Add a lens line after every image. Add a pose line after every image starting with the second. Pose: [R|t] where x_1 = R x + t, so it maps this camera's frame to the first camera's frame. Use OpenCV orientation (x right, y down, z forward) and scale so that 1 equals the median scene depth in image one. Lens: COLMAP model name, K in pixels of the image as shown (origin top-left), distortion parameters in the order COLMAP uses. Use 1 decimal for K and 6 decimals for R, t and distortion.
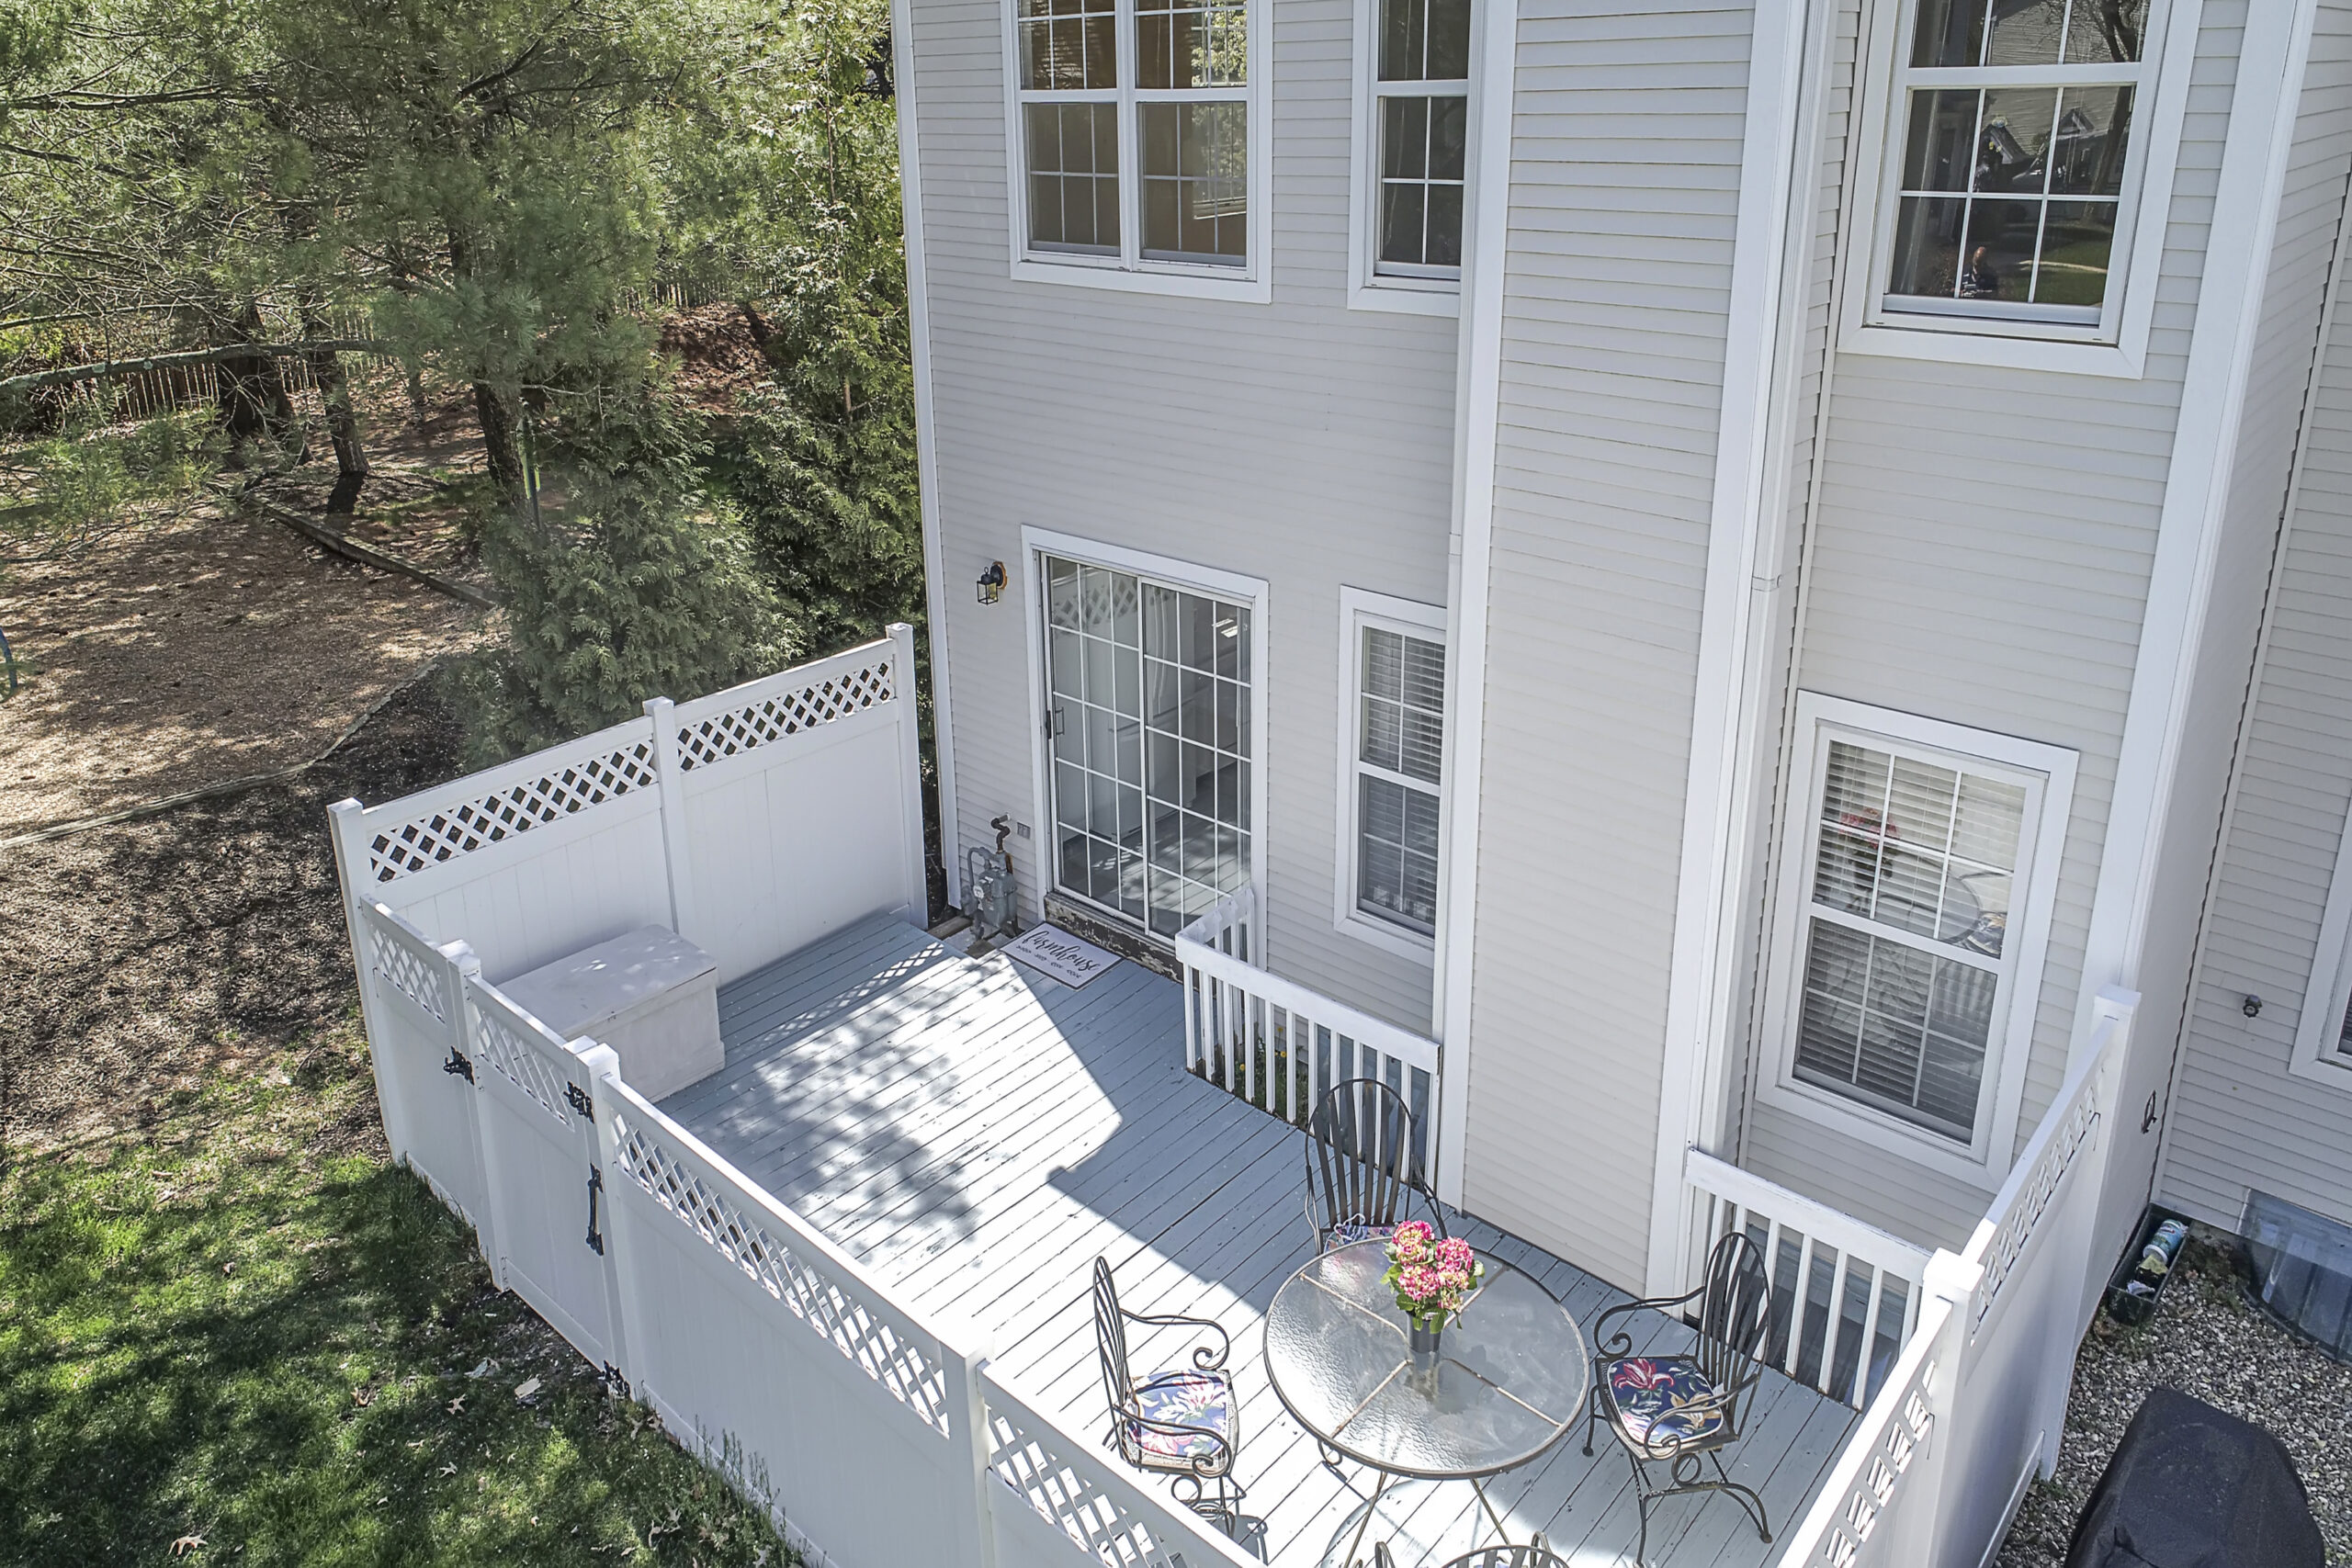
lens RADIAL K [[1615.6, 0, 1174.8], [0, 1615.6, 591.0], [0, 0, 1]] dist [0.001670, 0.003107]
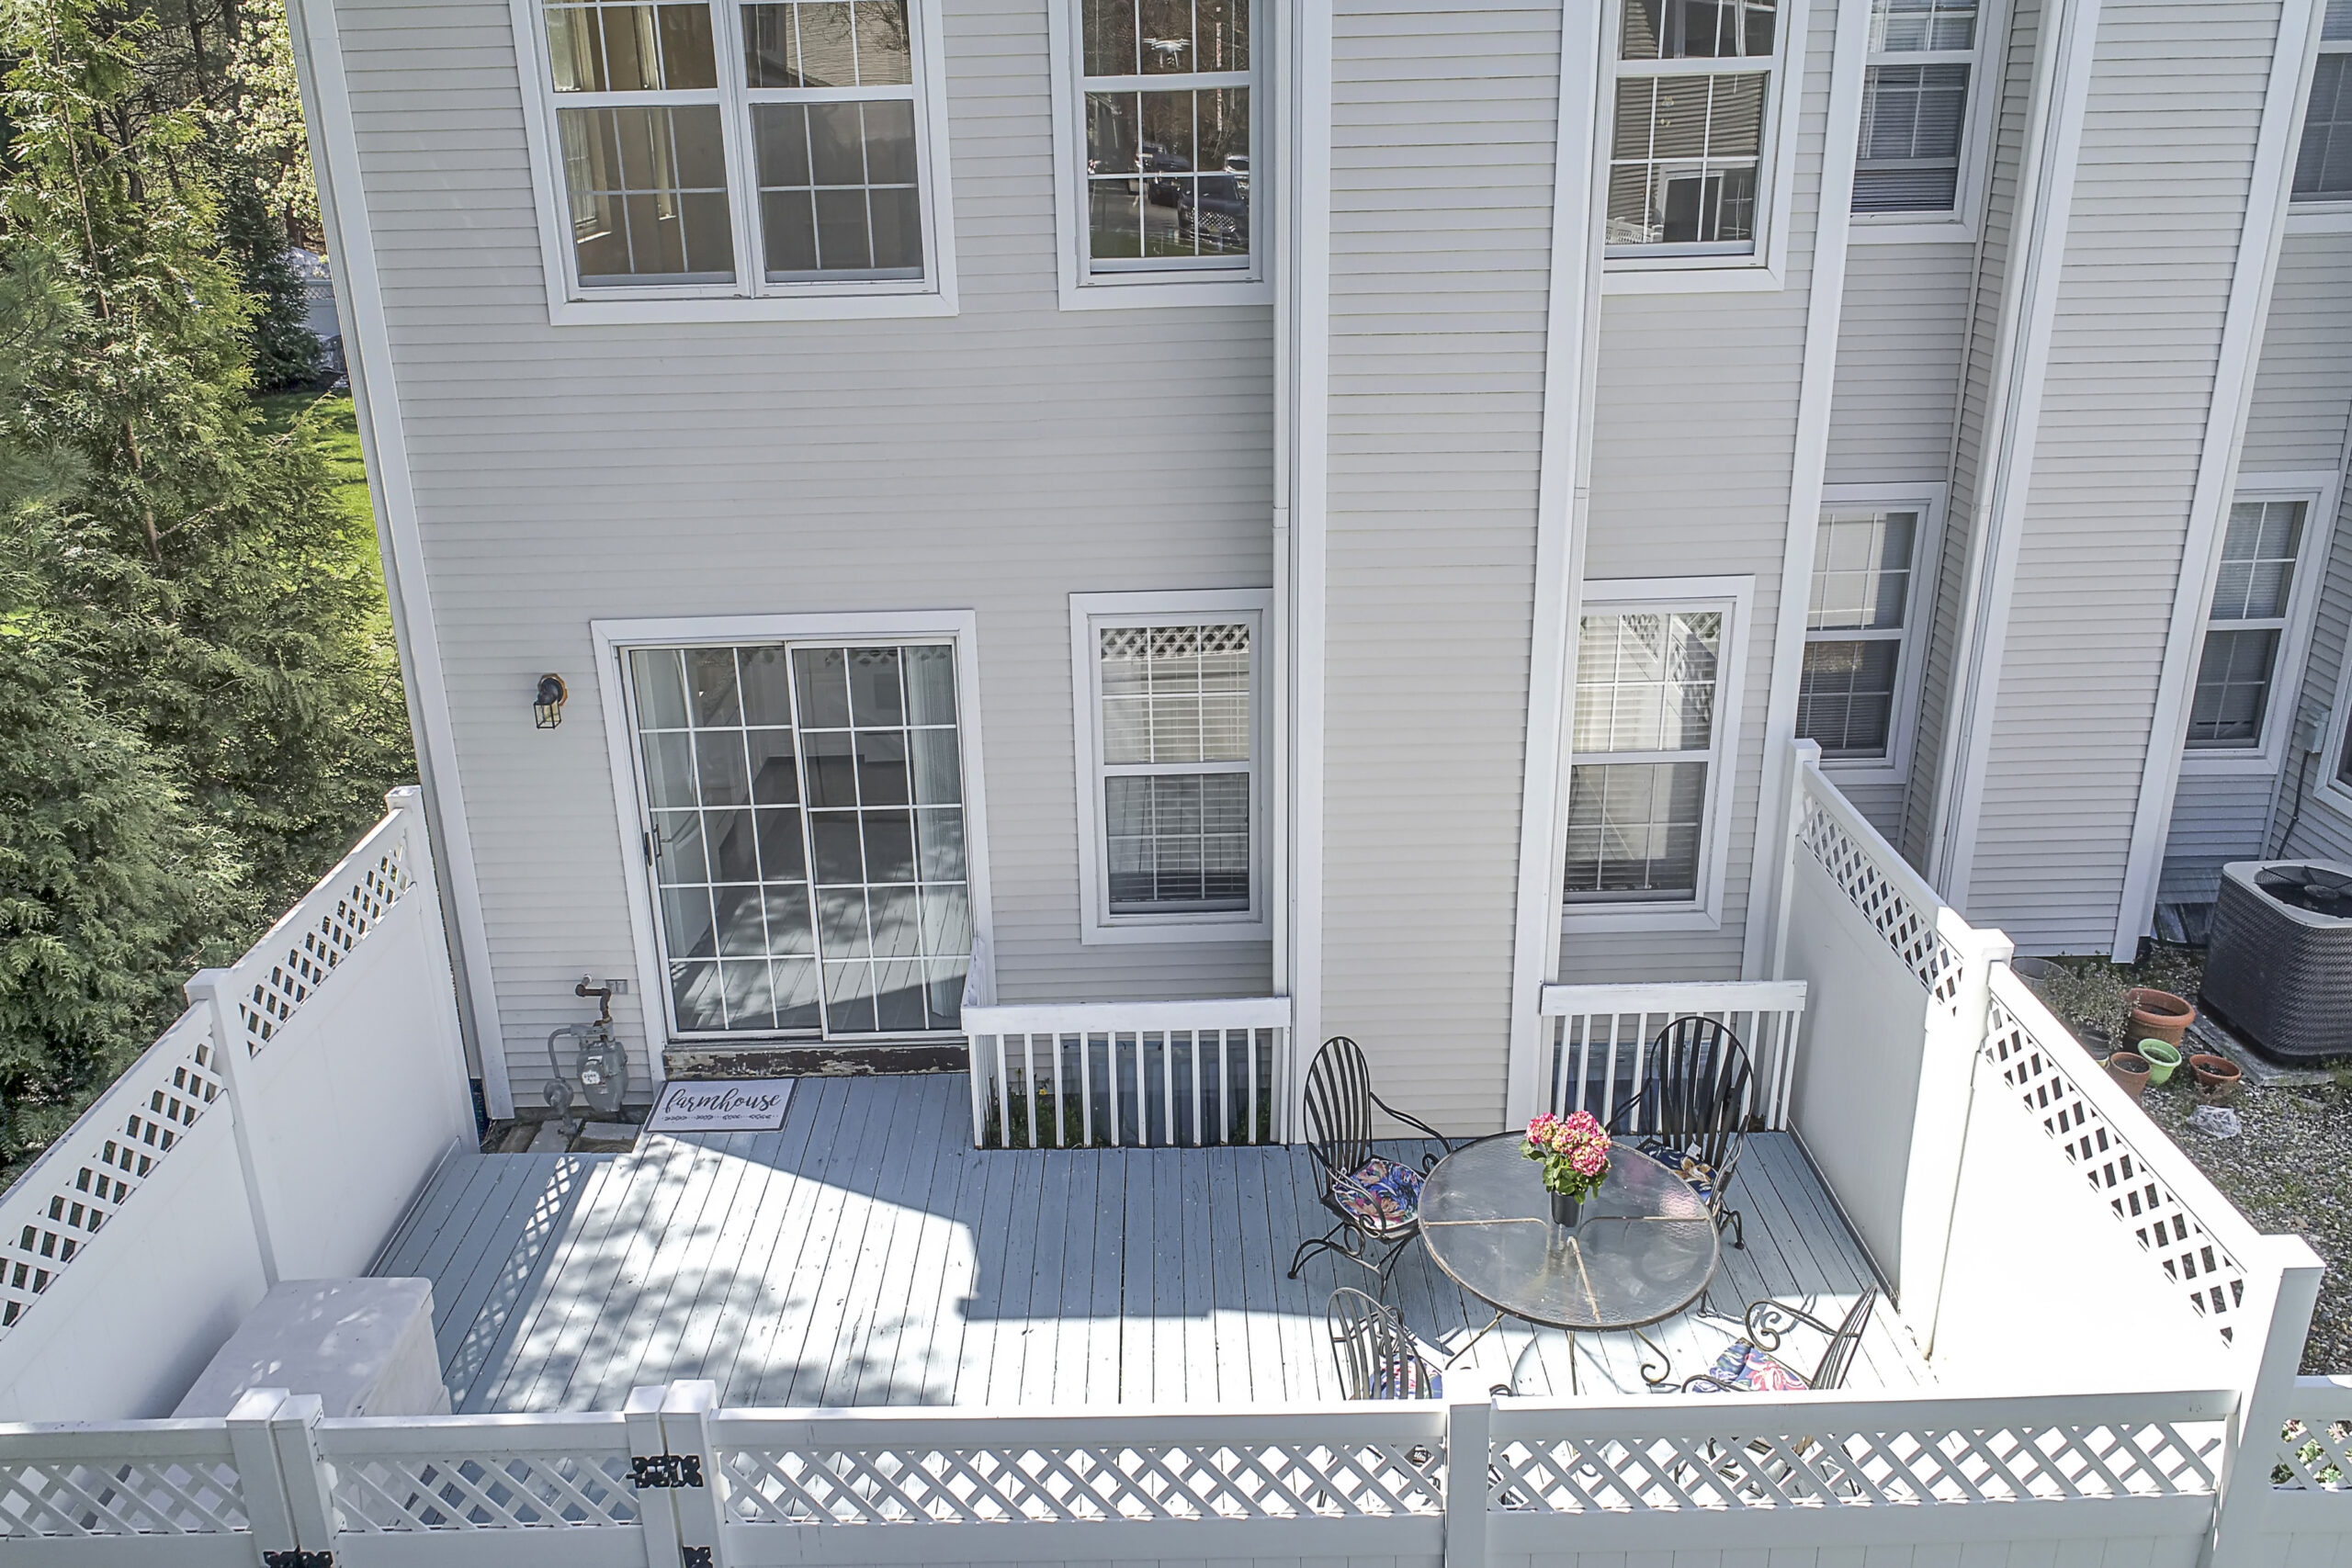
lens RADIAL K [[1595.7, 0, 1170.7], [0, 1595.7, 584.8], [0, 0, 1]] dist [-0.009722, -0.004694]
pose [[0.735399, -0.204343, 0.646090, -0.479401], [0.212128, 0.974949, 0.066902, -0.060992], [-0.643576, 0.087854, 0.760323, 0.231258]]
